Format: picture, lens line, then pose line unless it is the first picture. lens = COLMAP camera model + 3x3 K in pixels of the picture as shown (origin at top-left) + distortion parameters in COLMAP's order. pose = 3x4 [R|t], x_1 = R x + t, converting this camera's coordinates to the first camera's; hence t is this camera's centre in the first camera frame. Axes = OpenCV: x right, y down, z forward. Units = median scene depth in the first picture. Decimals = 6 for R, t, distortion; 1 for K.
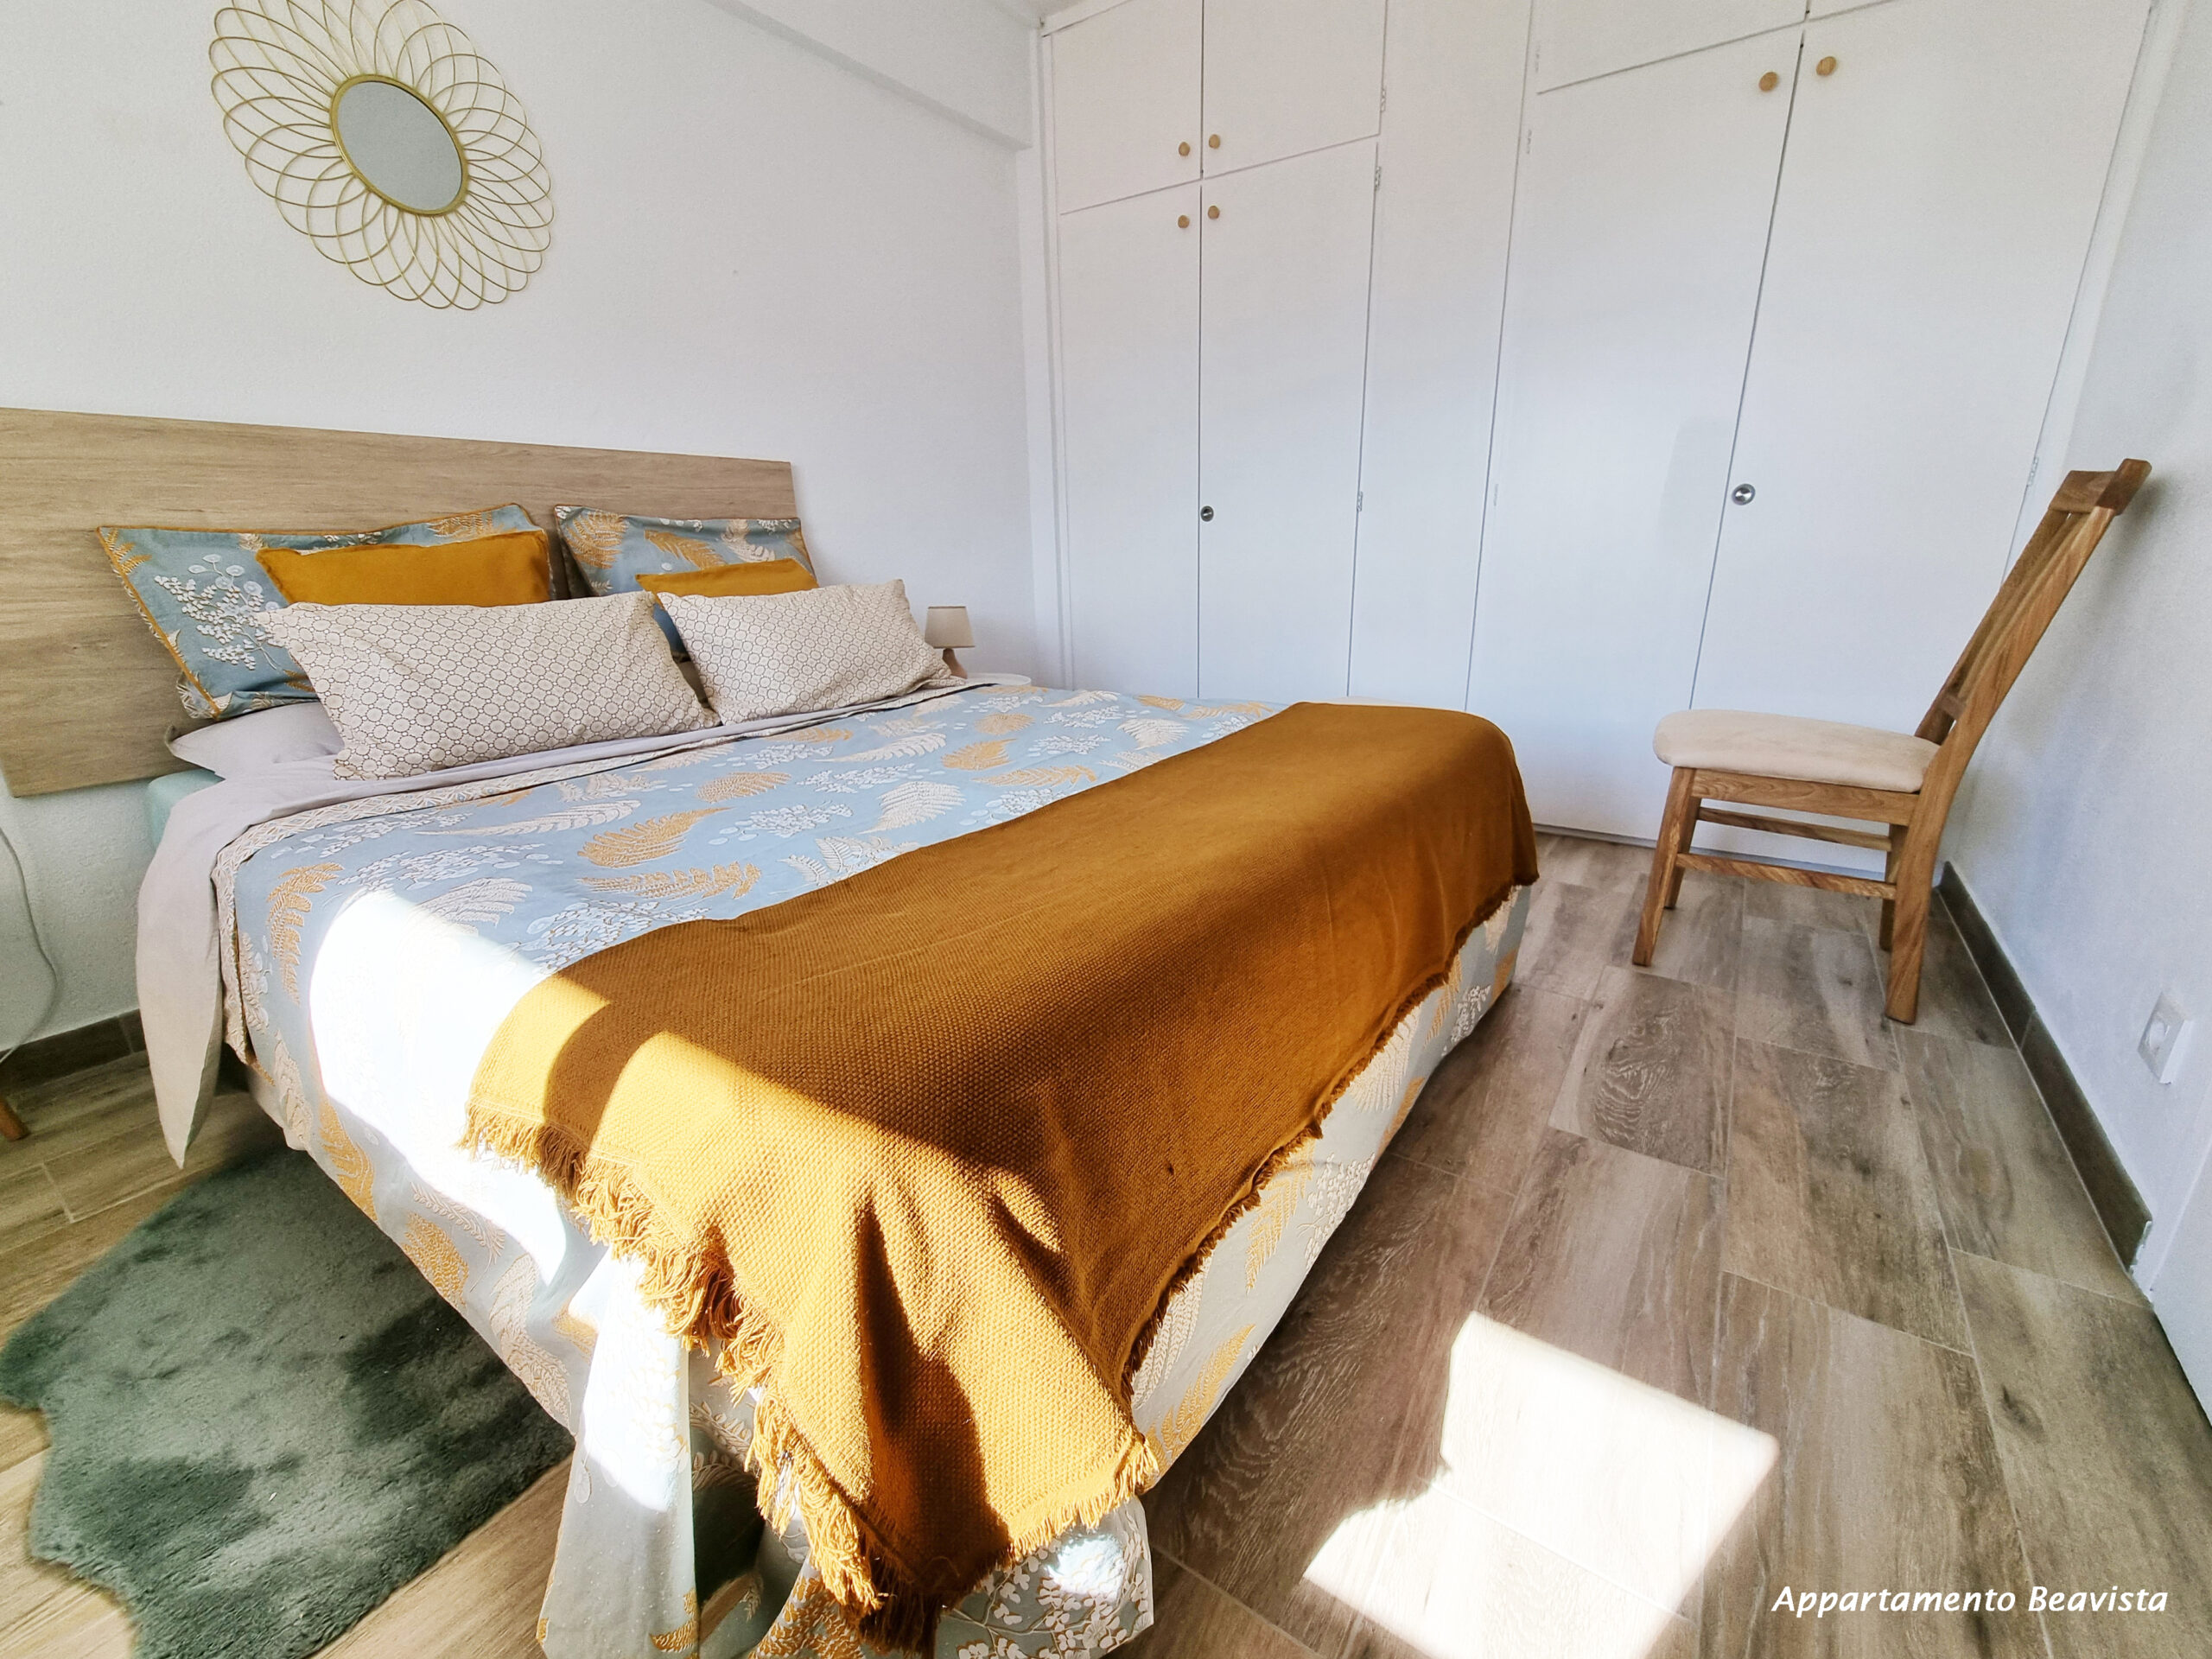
lens RADIAL K [[905.6, 0, 1106.0], [0, 905.6, 829.5], [0, 0, 1]] dist [-0.001449, -0.000409]
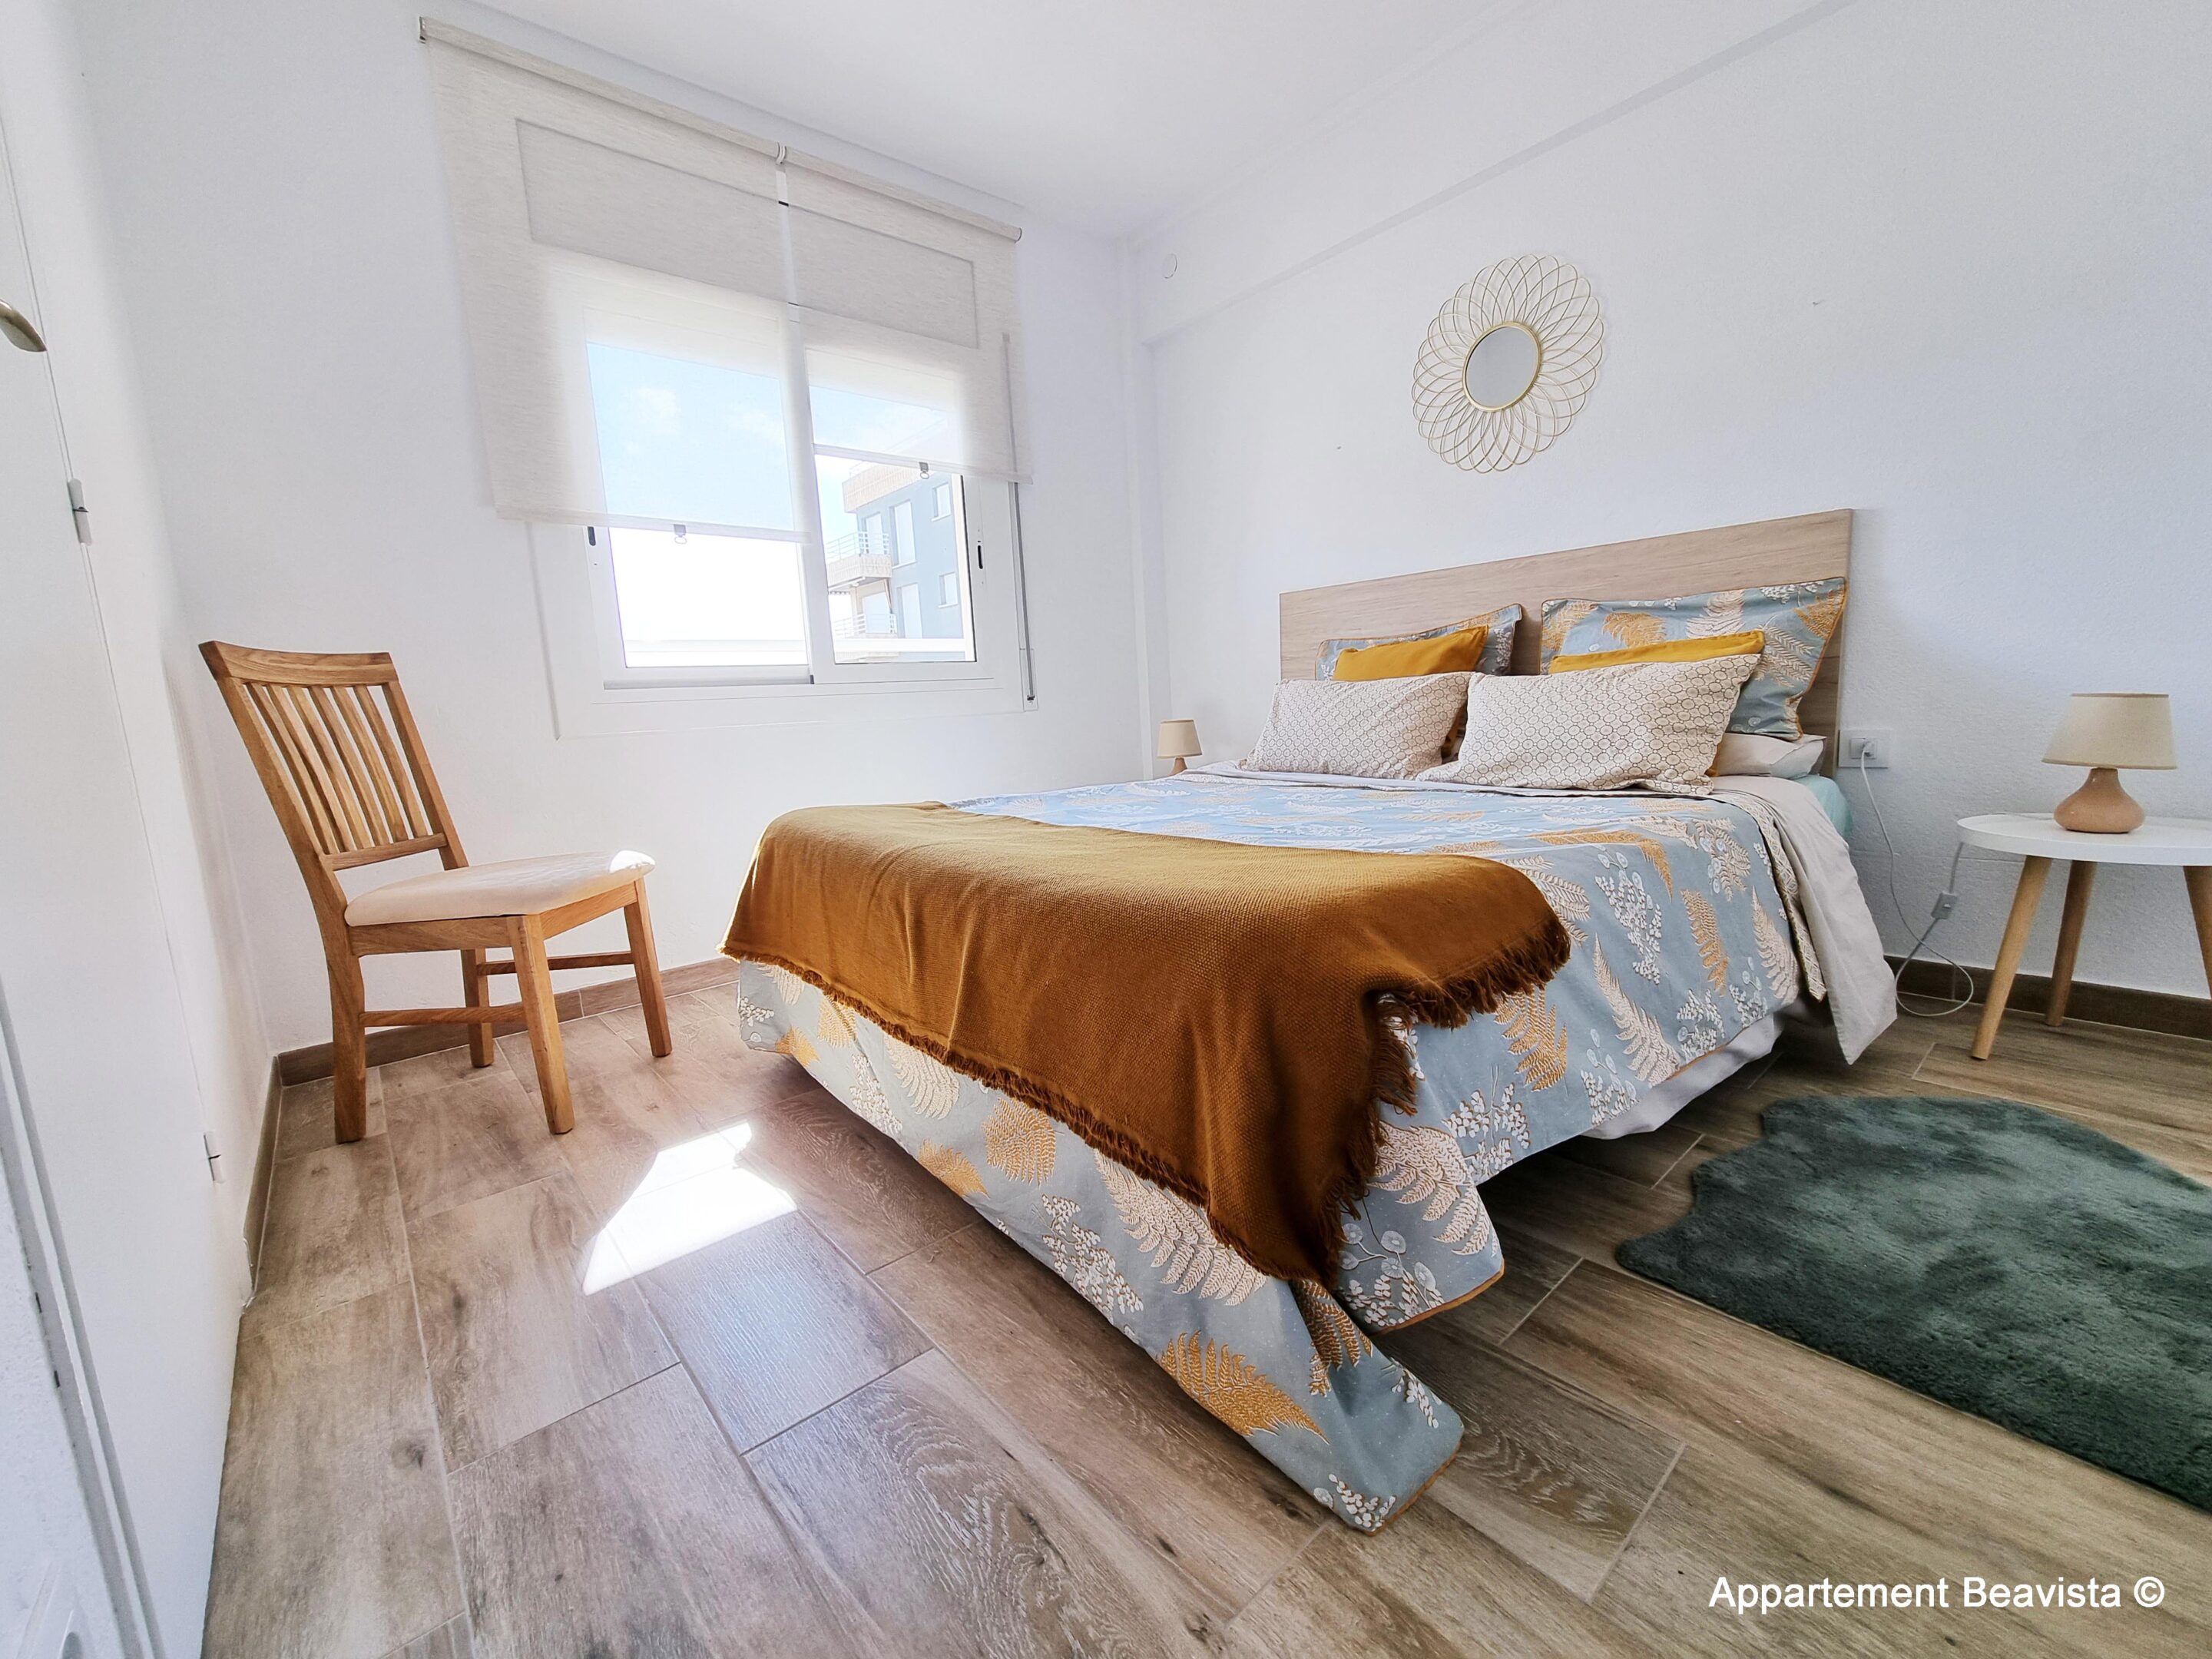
lens RADIAL K [[905.6, 0, 1106.0], [0, 905.6, 829.5], [0, 0, 1]] dist [-0.001449, -0.000409]
pose [[-0.251727, 0.165720, -0.953504, 0.788799], [-0.239204, 0.944009, 0.227220, -0.216530], [0.937771, 0.285279, -0.197992, 0.821153]]
